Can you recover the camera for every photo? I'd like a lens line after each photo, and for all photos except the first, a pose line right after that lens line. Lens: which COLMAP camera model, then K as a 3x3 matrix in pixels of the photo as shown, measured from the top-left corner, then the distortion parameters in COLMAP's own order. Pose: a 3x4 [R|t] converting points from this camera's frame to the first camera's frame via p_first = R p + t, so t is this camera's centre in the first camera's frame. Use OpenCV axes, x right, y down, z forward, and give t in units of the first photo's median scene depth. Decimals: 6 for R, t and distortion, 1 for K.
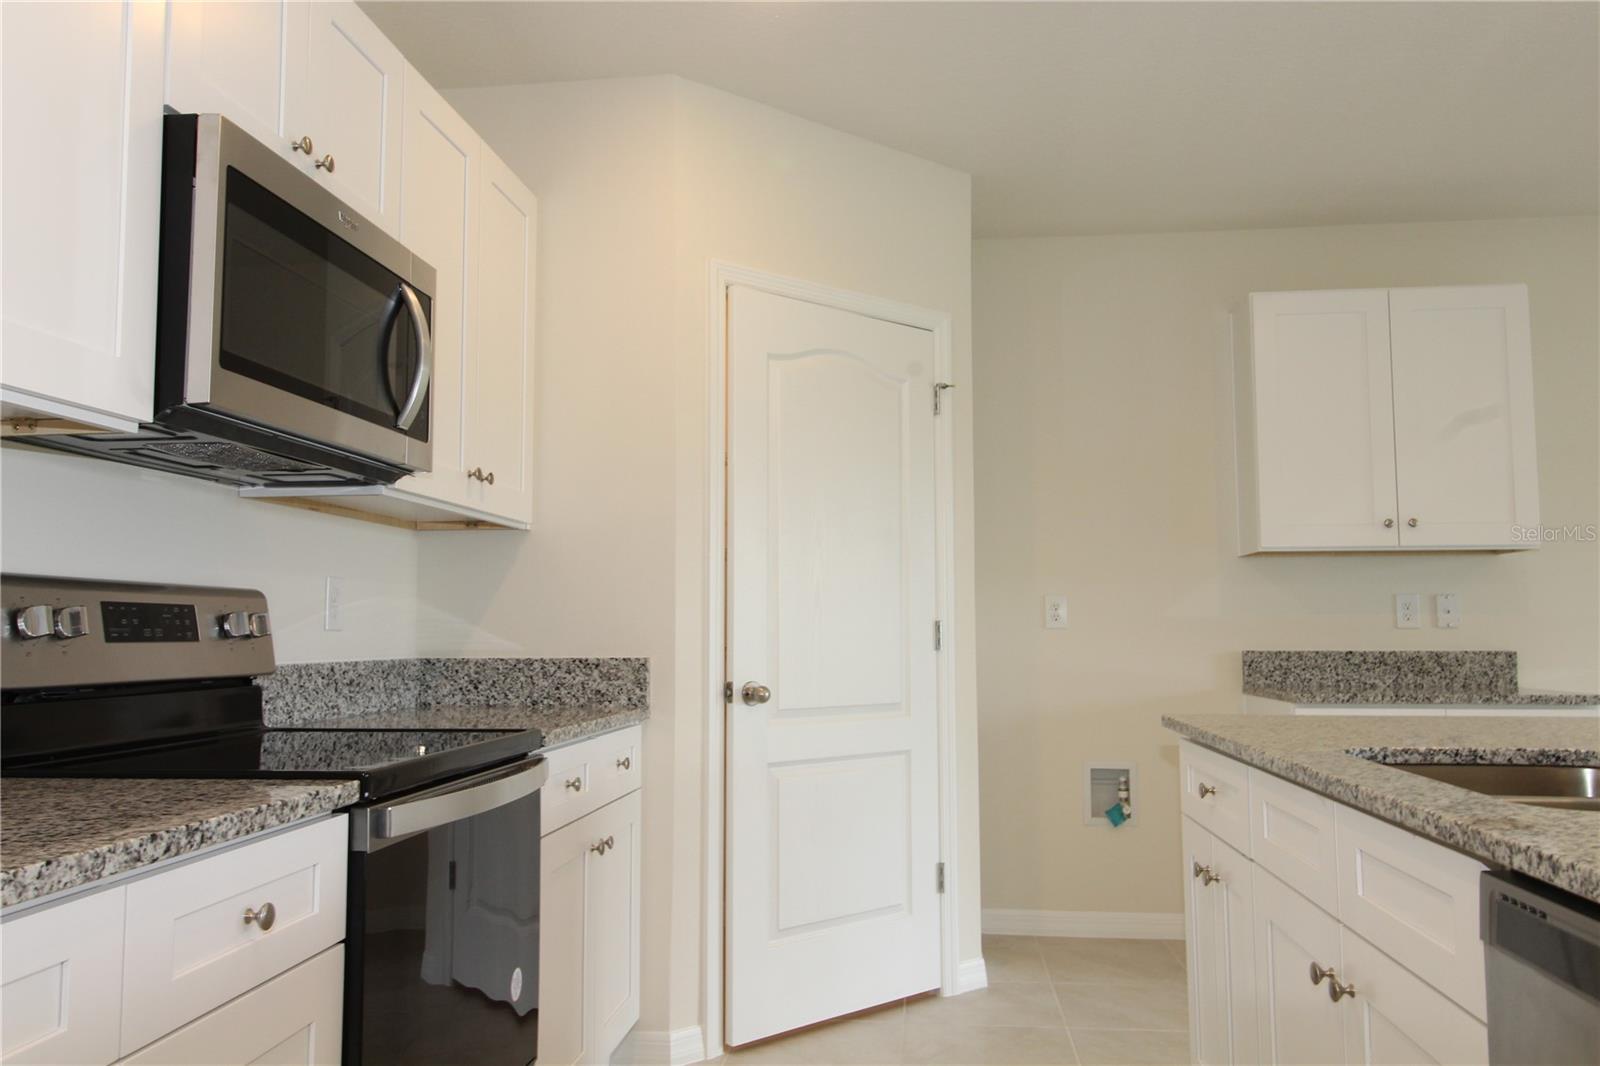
lens RADIAL K [[1231.8, 0, 793.3], [0, 1231.8, 524.9], [0, 0, 1]] dist [0.007126, -0.004516]
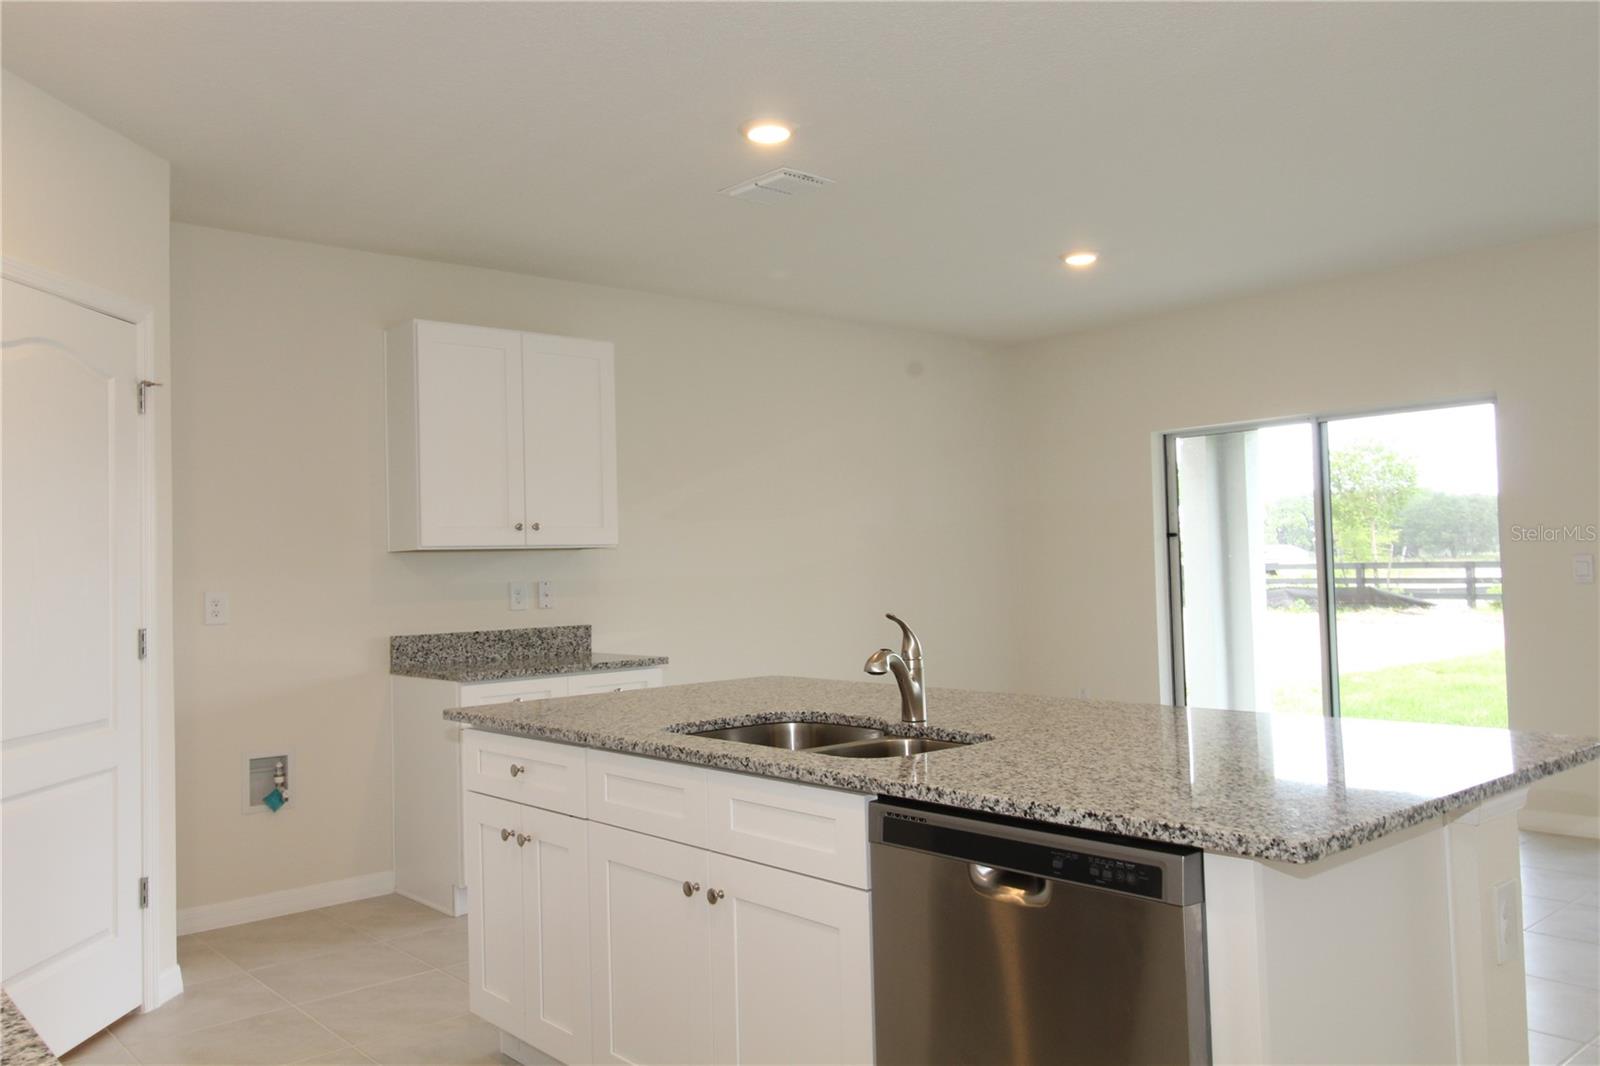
lens RADIAL K [[1231.8, 0, 793.3], [0, 1231.8, 524.9], [0, 0, 1]] dist [0.007126, -0.004516]
pose [[0.677867, 0.008186, 0.735139, -0.242312], [-0.037245, 0.999036, 0.023219, -0.043963], [-0.734240, -0.043119, 0.677519, -0.022794]]
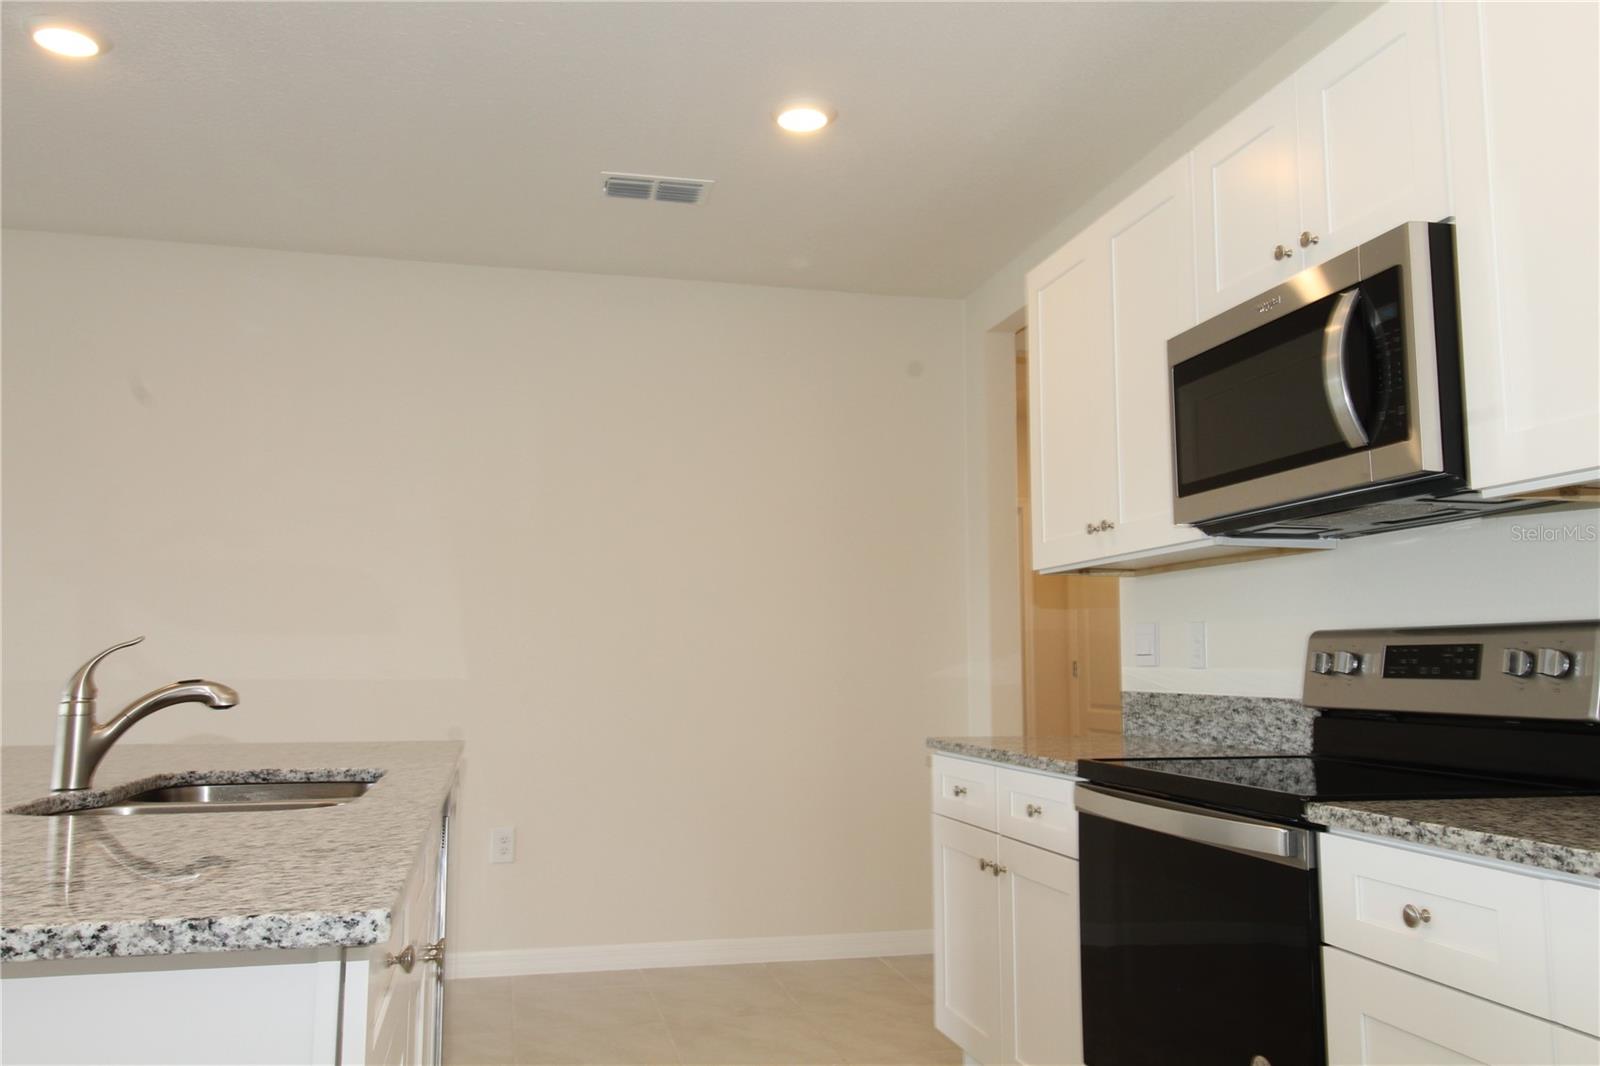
lens RADIAL K [[1231.8, 0, 793.3], [0, 1231.8, 524.9], [0, 0, 1]] dist [0.007126, -0.004516]
pose [[-0.950687, -0.032922, -0.308401, 0.208127], [0.028848, 0.980654, -0.193612, 0.084111], [0.308808, -0.192961, -0.931345, 1.008171]]
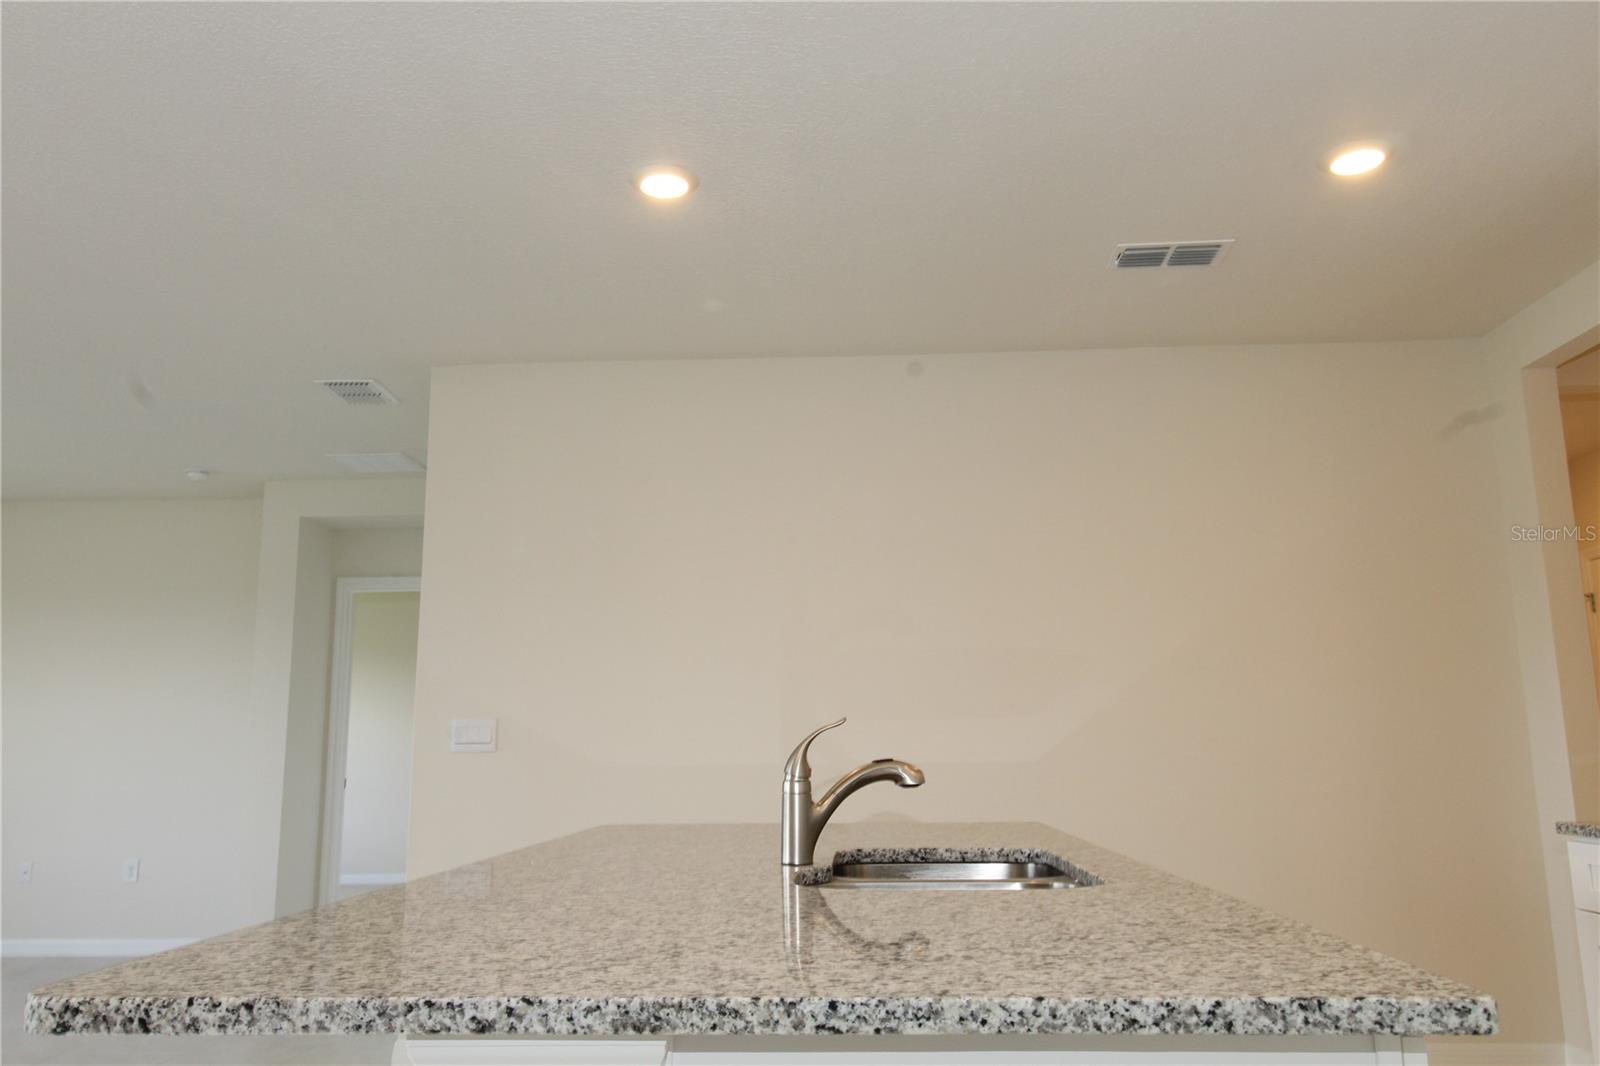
lens RADIAL K [[1231.8, 0, 793.3], [0, 1231.8, 524.9], [0, 0, 1]] dist [0.007126, -0.004516]
pose [[-0.999308, 0.006676, -0.036602, 0.352013], [0.016155, 0.964054, -0.265215, 0.083626], [0.033516, -0.265623, -0.963494, 0.975682]]
